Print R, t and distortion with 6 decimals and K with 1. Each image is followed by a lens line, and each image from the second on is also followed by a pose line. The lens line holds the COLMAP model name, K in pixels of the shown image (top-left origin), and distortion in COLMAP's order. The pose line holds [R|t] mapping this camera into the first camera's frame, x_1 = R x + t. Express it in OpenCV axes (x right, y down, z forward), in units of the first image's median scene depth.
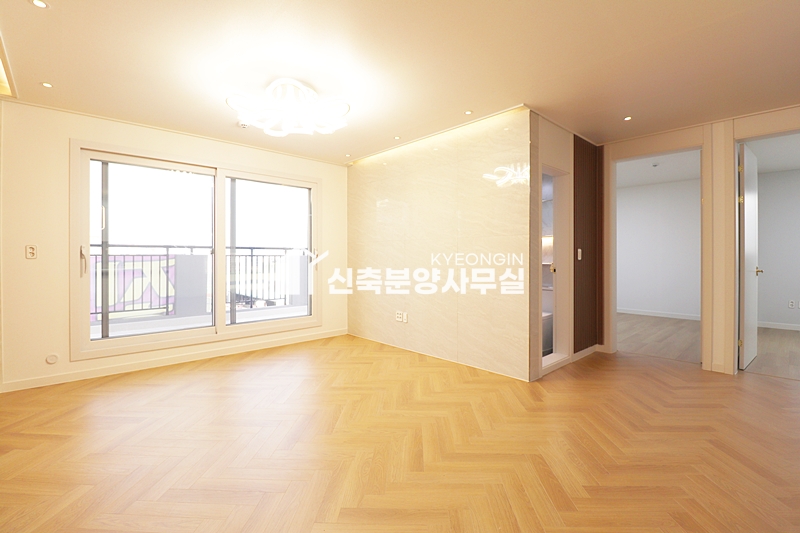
lens RADIAL K [[367.3, 0, 400.2], [0, 367.3, 255.5], [0, 0, 1]] dist [-0.000878, -0.012967]
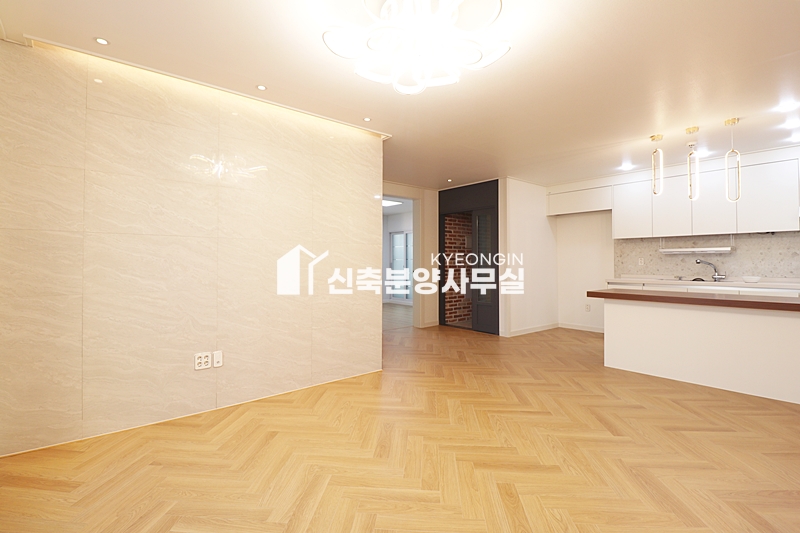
lens RADIAL K [[367.3, 0, 400.2], [0, 367.3, 255.5], [0, 0, 1]] dist [-0.000878, -0.012967]
pose [[0.049615, 0.022424, 0.998517, -0.859025], [0.000421, 0.999747, -0.022473, 0.005239], [-0.998768, 0.001536, 0.049593, 0.919409]]
